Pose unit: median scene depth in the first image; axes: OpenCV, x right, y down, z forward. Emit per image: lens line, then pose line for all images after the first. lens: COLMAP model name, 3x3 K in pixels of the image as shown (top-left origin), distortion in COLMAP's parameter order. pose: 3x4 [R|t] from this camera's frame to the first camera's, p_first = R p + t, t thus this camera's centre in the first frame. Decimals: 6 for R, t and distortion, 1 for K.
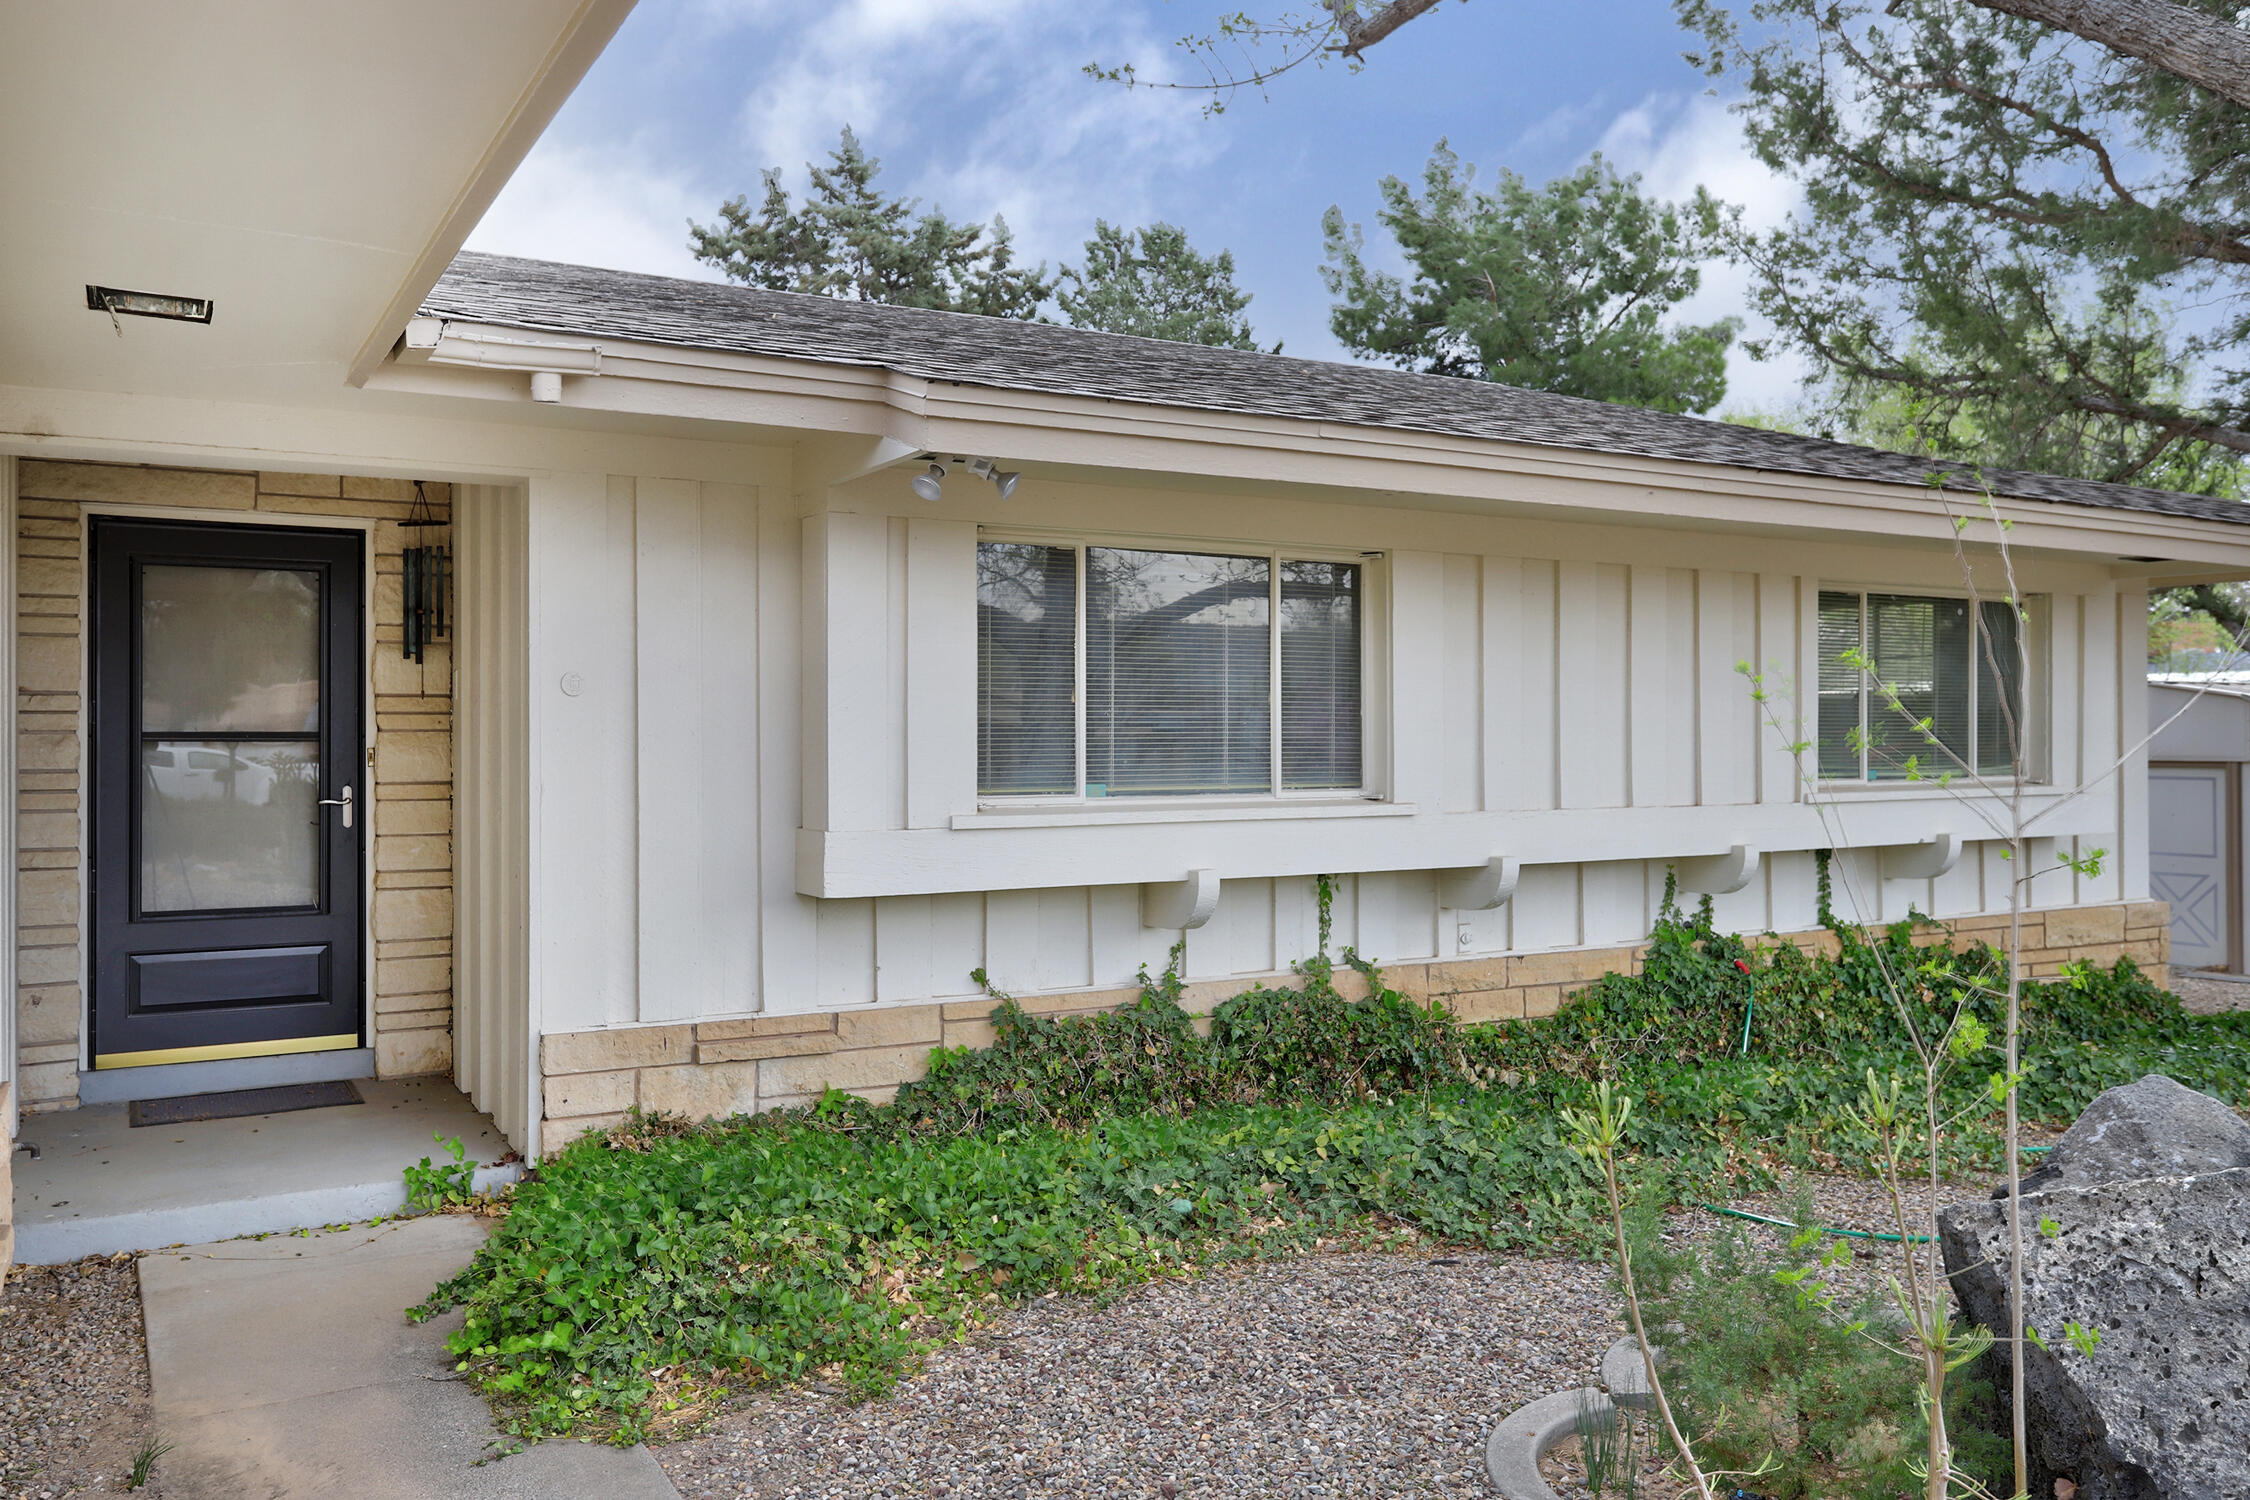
lens RADIAL K [[1704.4, 0, 1125.0], [0, 1704.4, 750.0], [0, 0, 1]] dist [-0.058430, -0.000069]
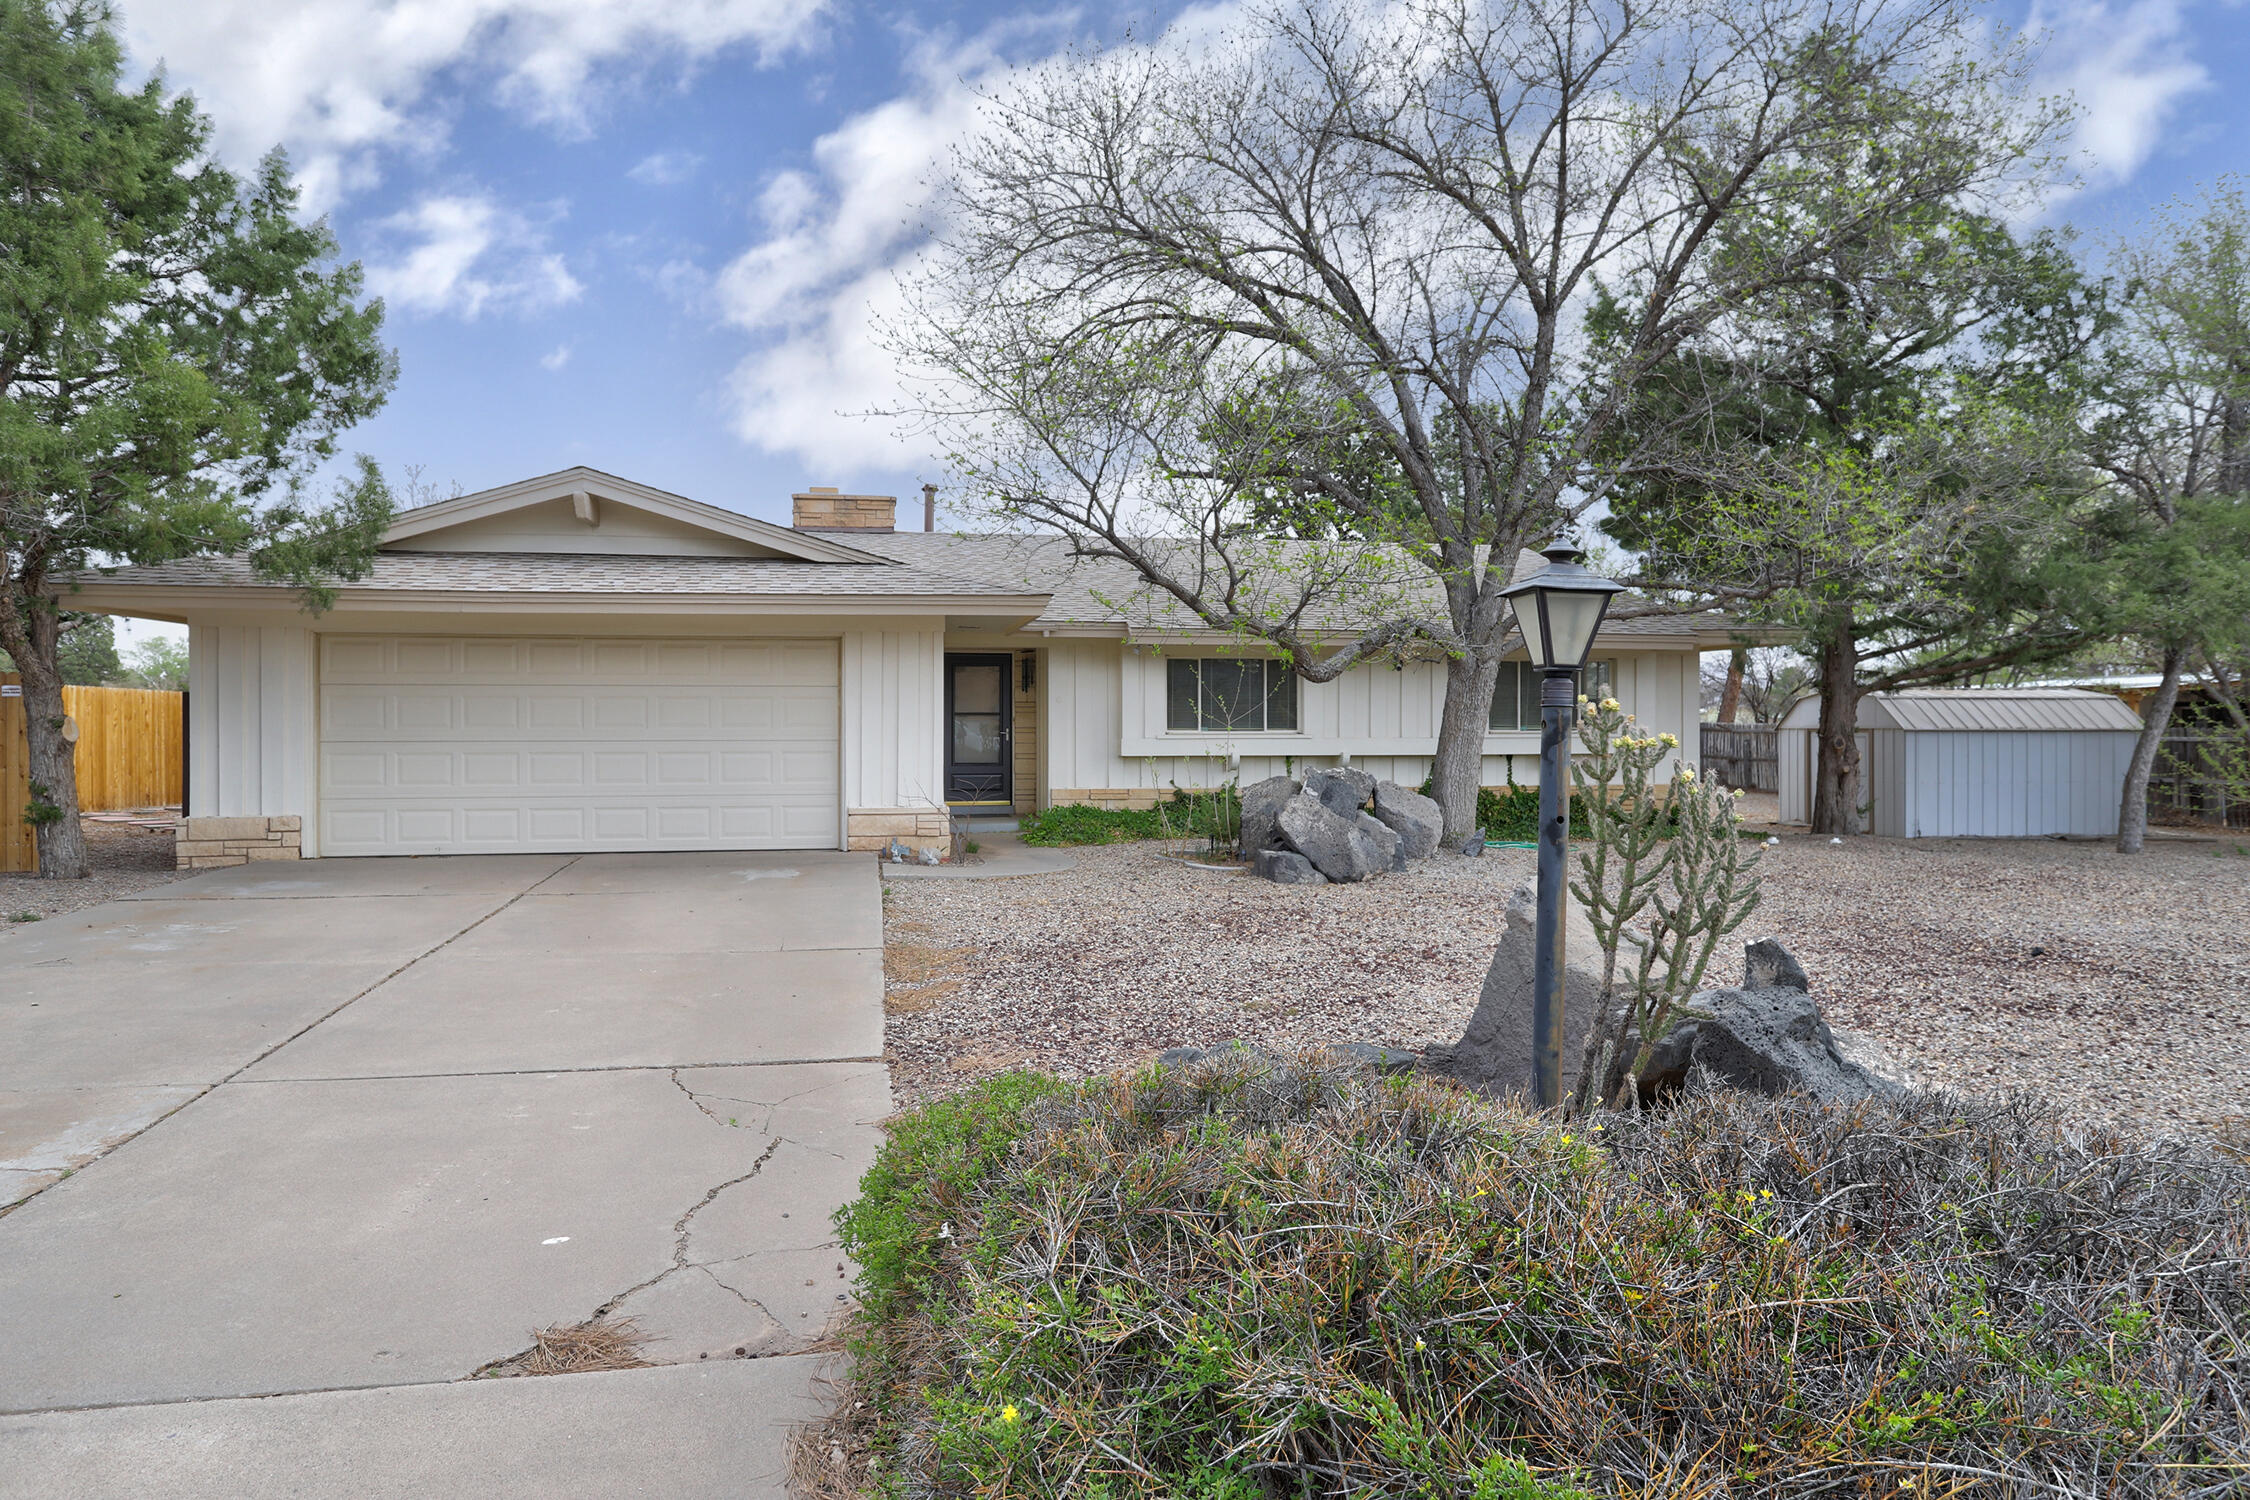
lens RADIAL K [[1498.6, 0, 1125.0], [0, 1498.6, 750.0], [0, 0, 1]] dist [0.003812, 0.000801]
pose [[0.942669, 0.013480, -0.333457, 0.854341], [-0.002926, 0.999479, 0.032132, -0.034645], [0.333717, -0.029314, 0.942218, -1.961533]]
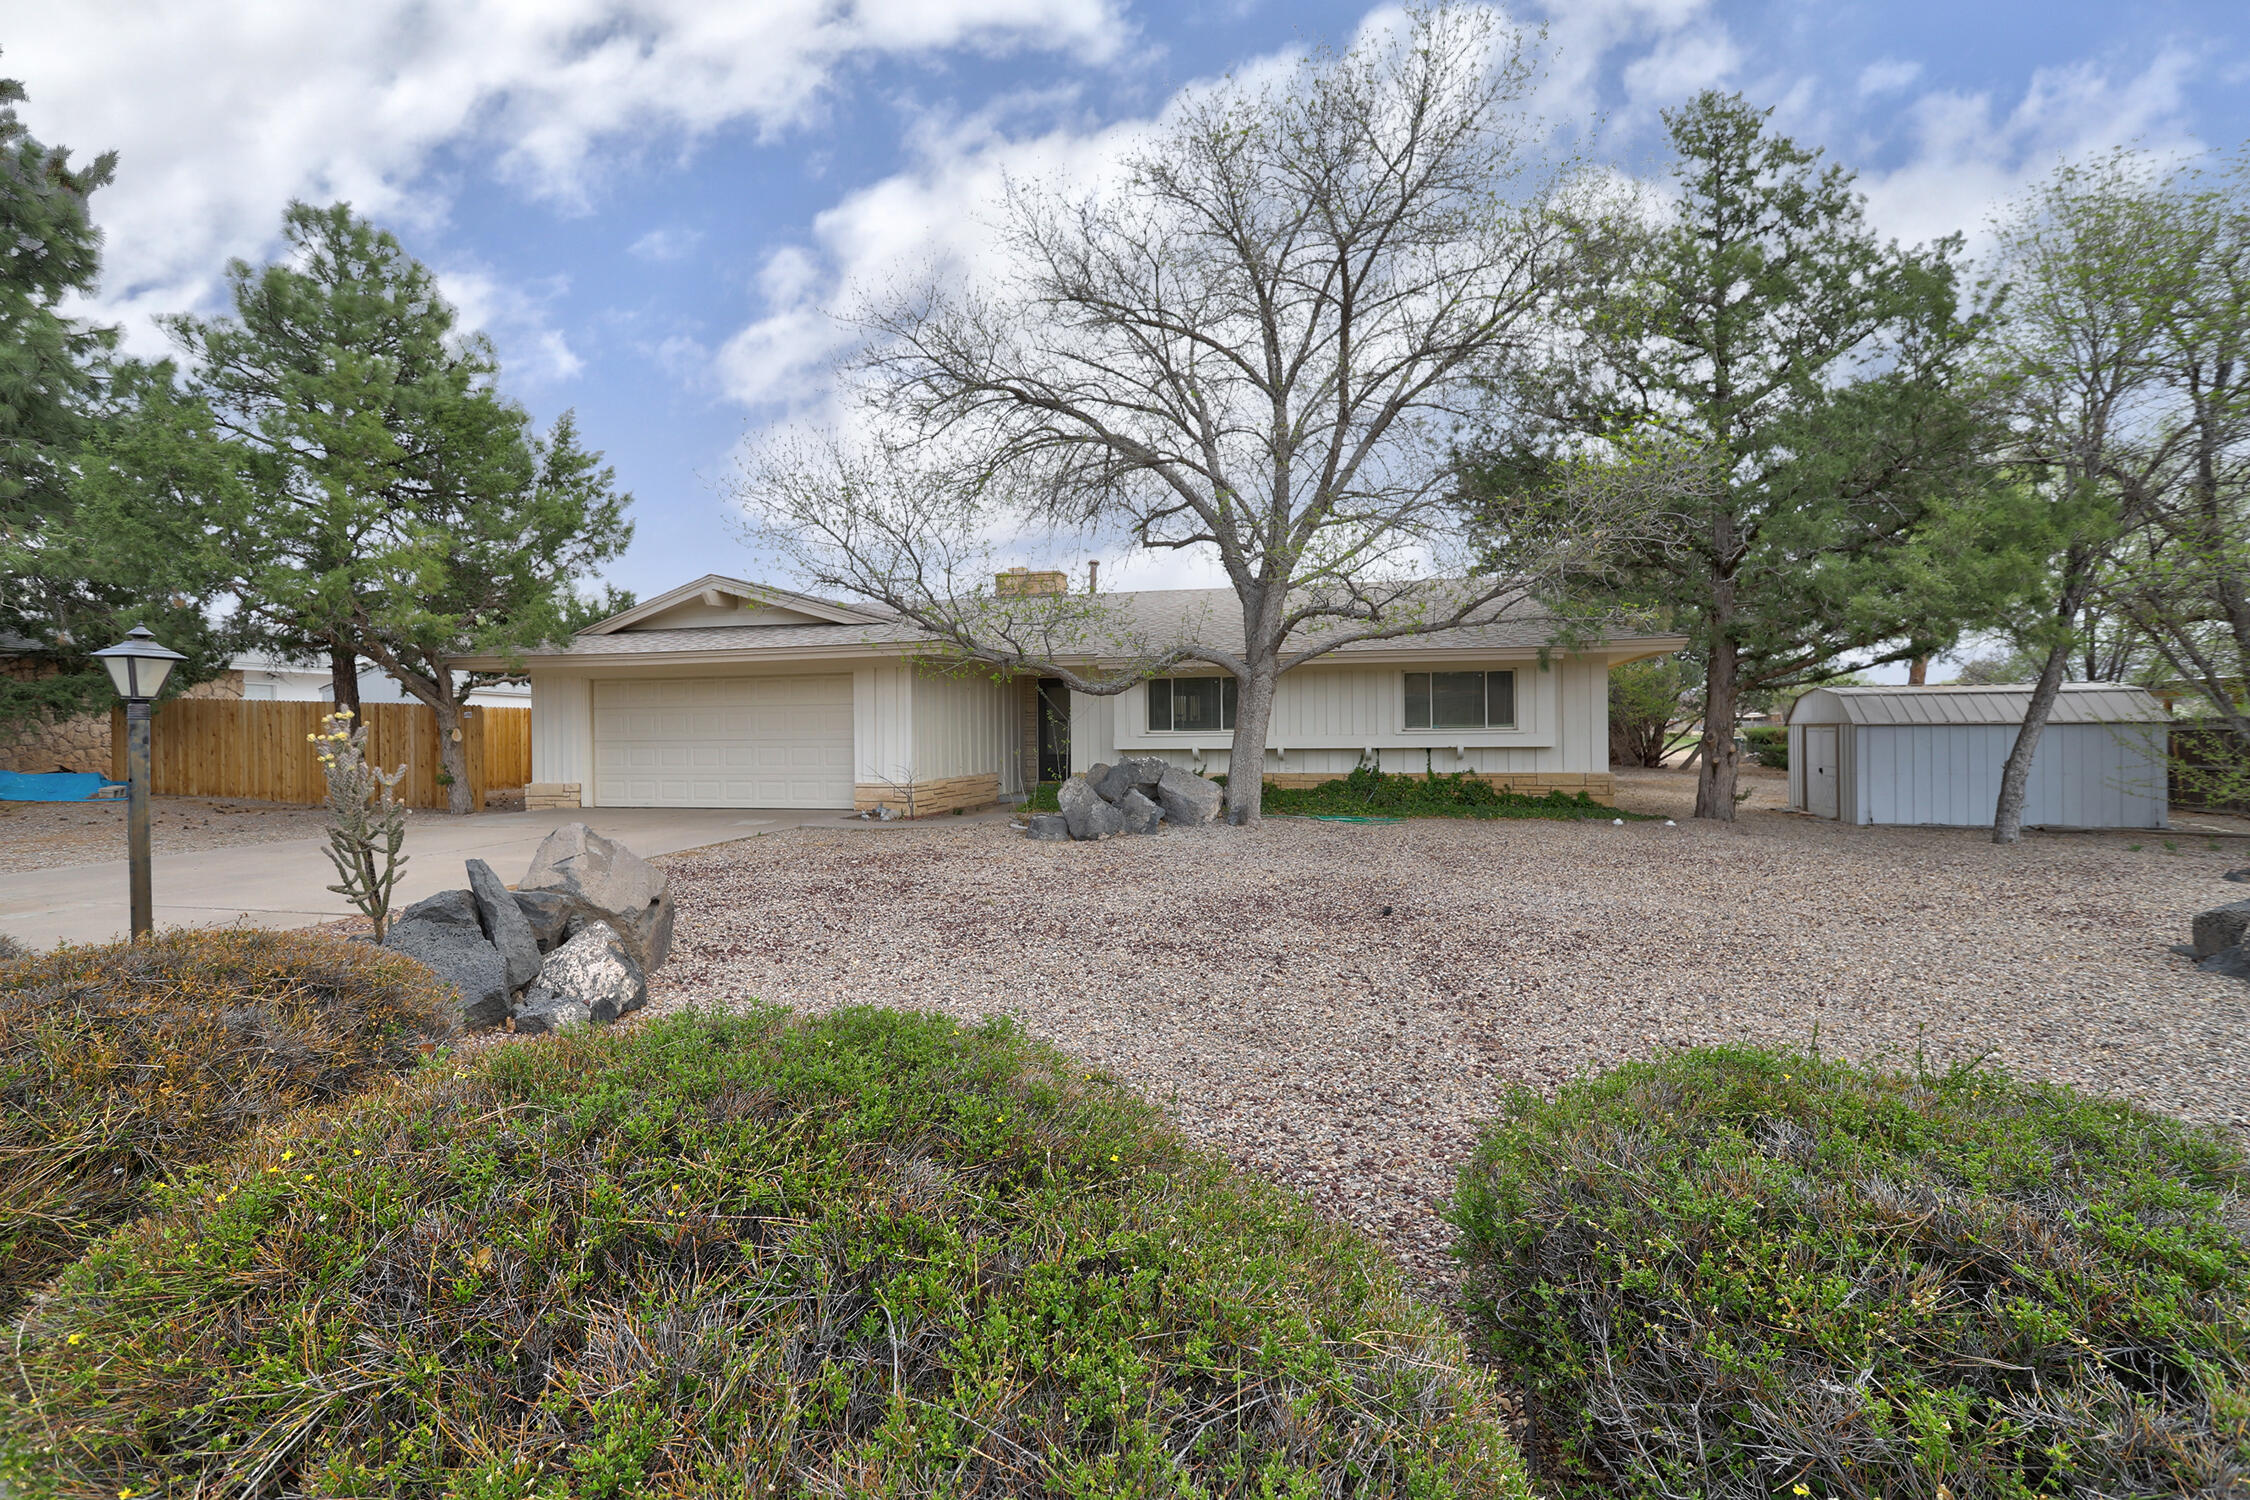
lens RADIAL K [[1111.9, 0, 1125.0], [0, 1111.9, 750.0], [0, 0, 1]] dist [0.000311, 0.000143]
pose [[0.717183, 0.014254, -0.696739, 2.049007], [0.012791, 0.999353, 0.033611, -0.028557], [0.696768, -0.033017, 0.716537, -1.345143]]
